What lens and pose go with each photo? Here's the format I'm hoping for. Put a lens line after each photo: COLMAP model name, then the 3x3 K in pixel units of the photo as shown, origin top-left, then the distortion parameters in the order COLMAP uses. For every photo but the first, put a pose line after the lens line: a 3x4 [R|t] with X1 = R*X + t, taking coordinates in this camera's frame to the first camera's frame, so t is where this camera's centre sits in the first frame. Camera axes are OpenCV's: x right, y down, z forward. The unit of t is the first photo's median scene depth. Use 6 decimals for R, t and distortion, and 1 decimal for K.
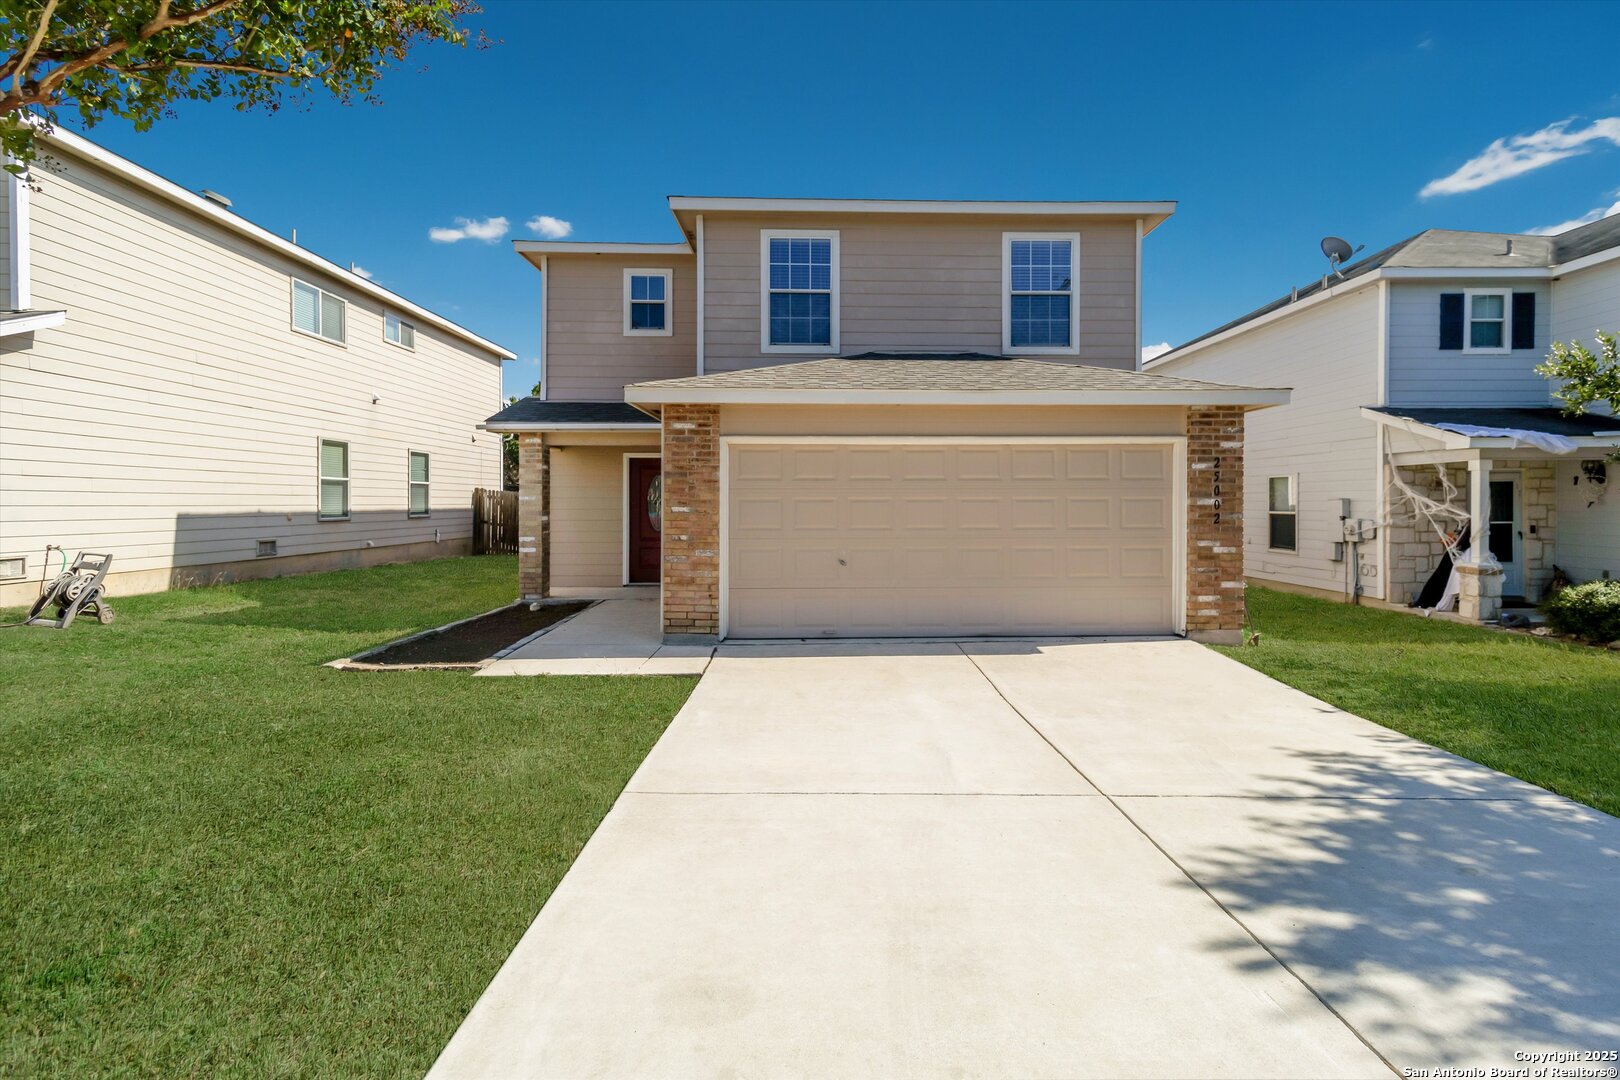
lens RADIAL K [[773.3, 0, 823.6], [0, 773.3, 530.8], [0, 0, 1]] dist [0.011407, 0.000165]
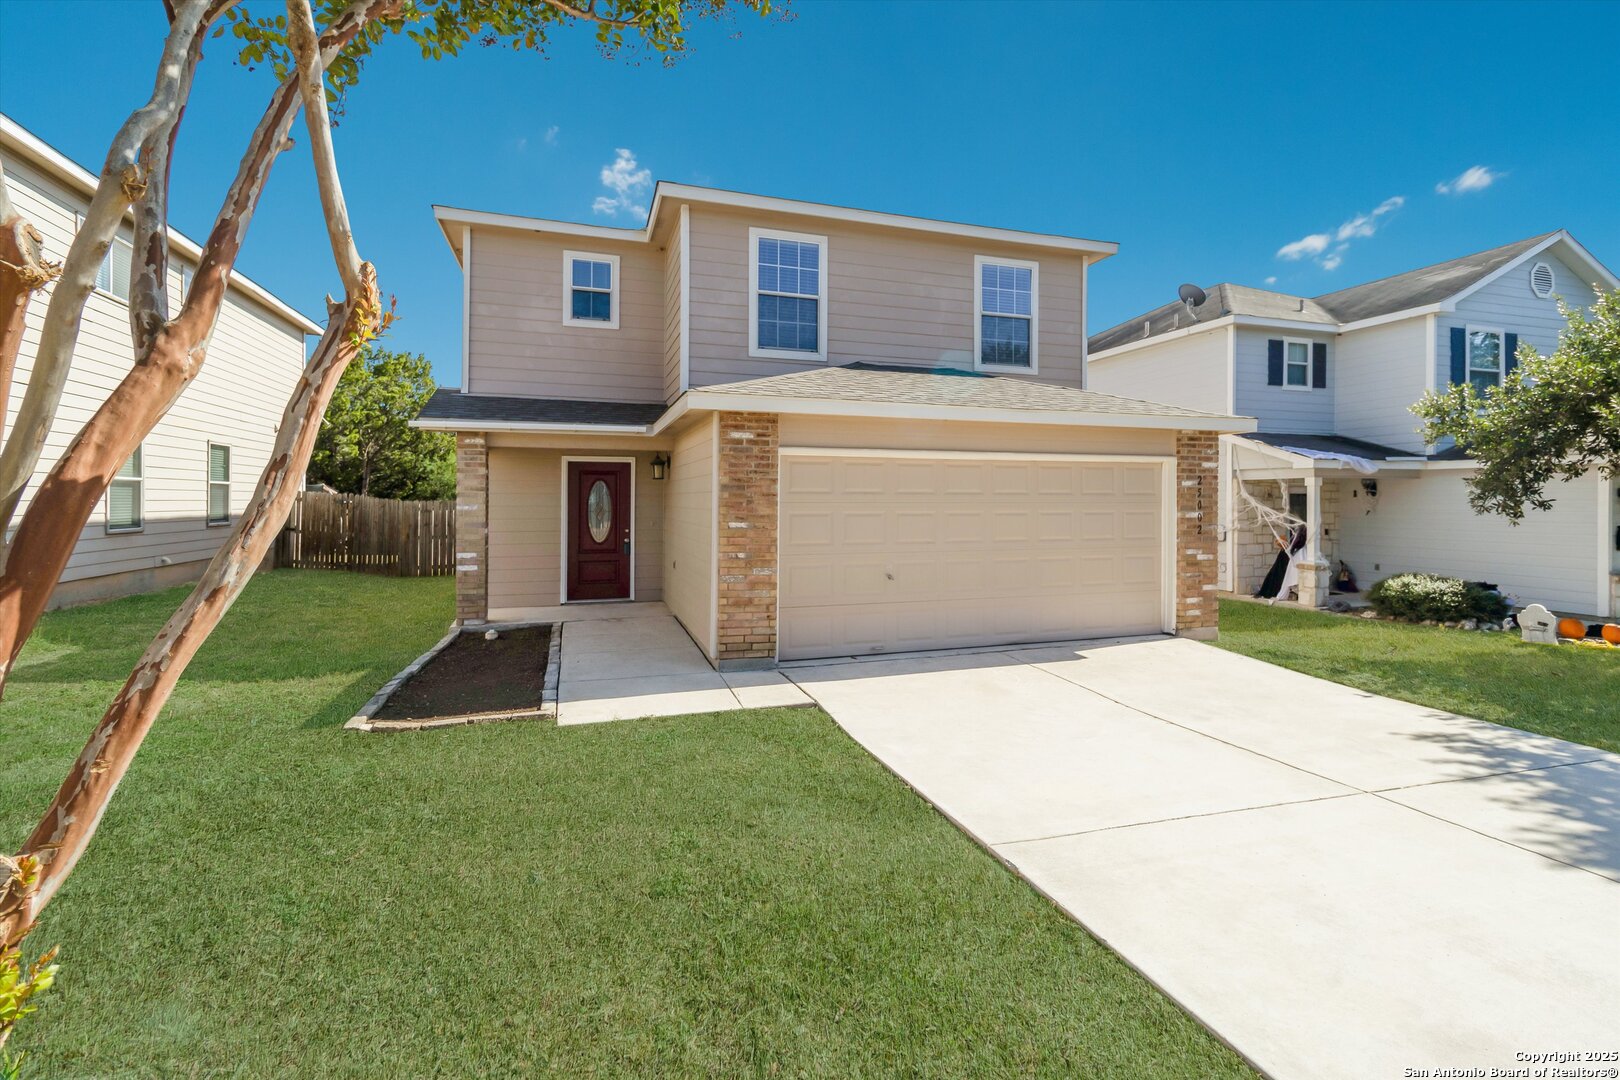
lens RADIAL K [[773.3, 0, 830.2], [0, 773.3, 524.7], [0, 0, 1]] dist [0.011407, 0.000165]
pose [[0.952654, -0.006376, 0.303991, -0.277548], [0.007646, 0.999966, -0.002989, -0.018688], [-0.303961, 0.005172, 0.952670, 0.062818]]
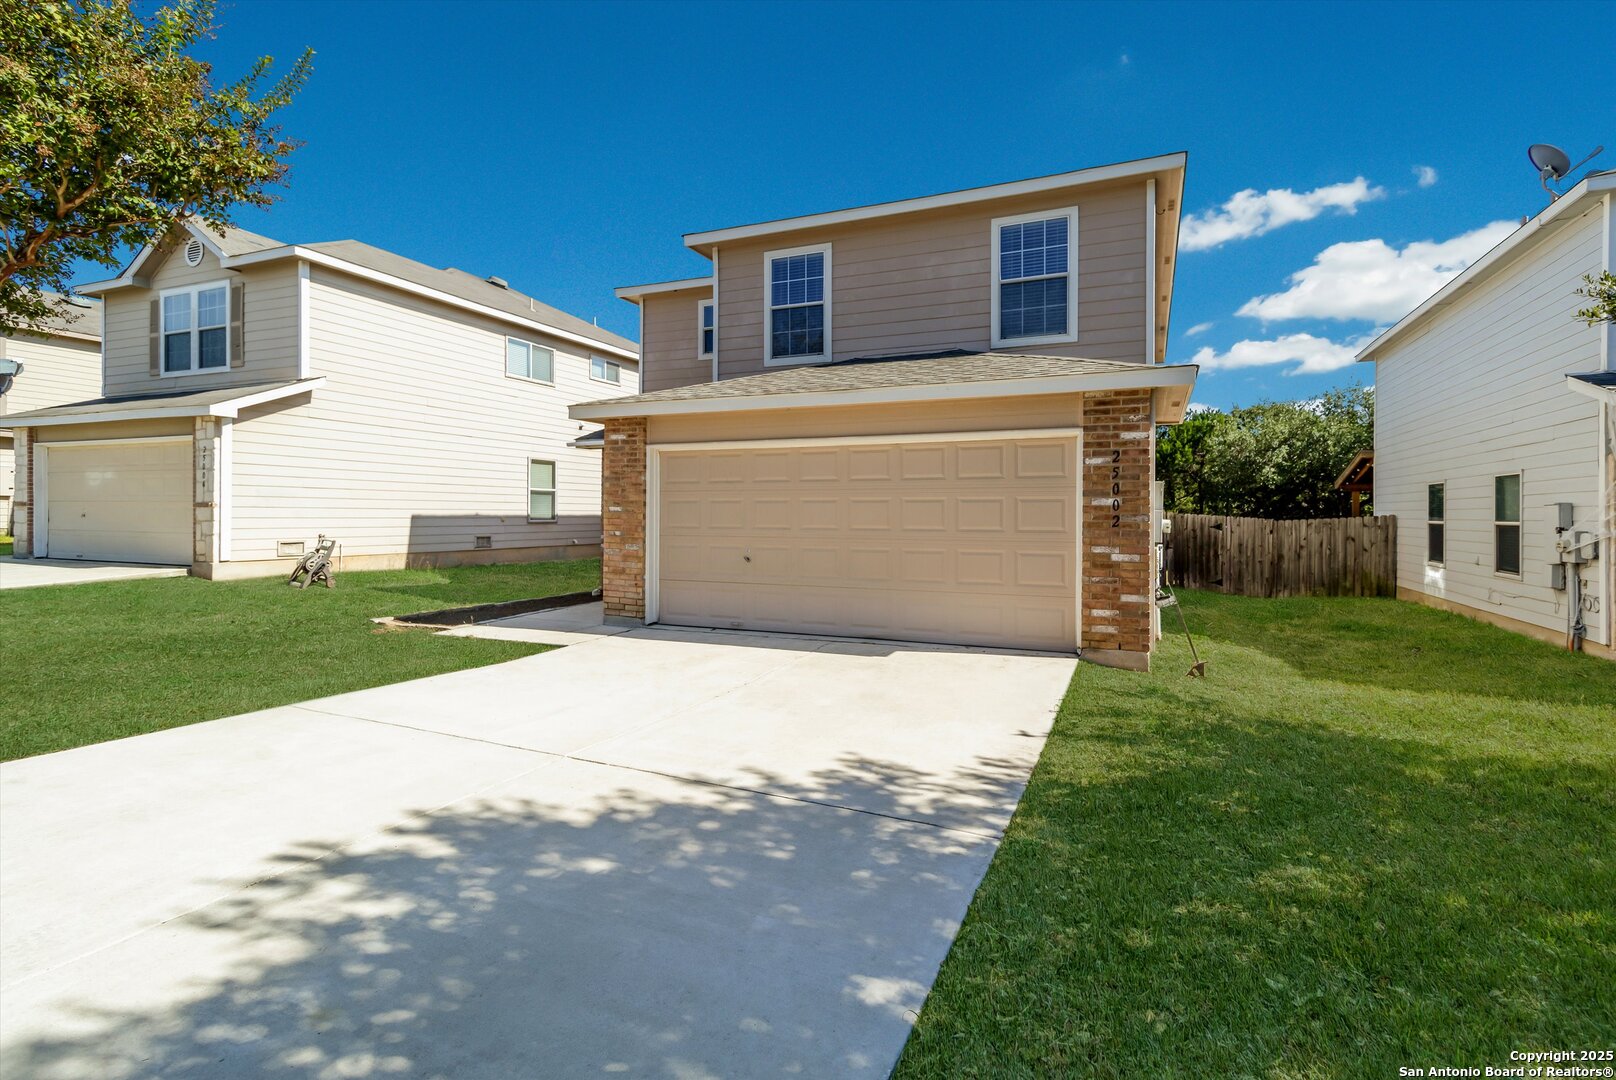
lens RADIAL K [[771.3, 0, 812.9], [0, 771.3, 542.5], [0, 0, 1]] dist [0.011407, 0.000165]
pose [[0.904167, 0.020027, -0.426710, 0.445010], [-0.021008, 0.999776, 0.002410, 0.010267], [0.426663, 0.006785, 0.904385, 0.059447]]
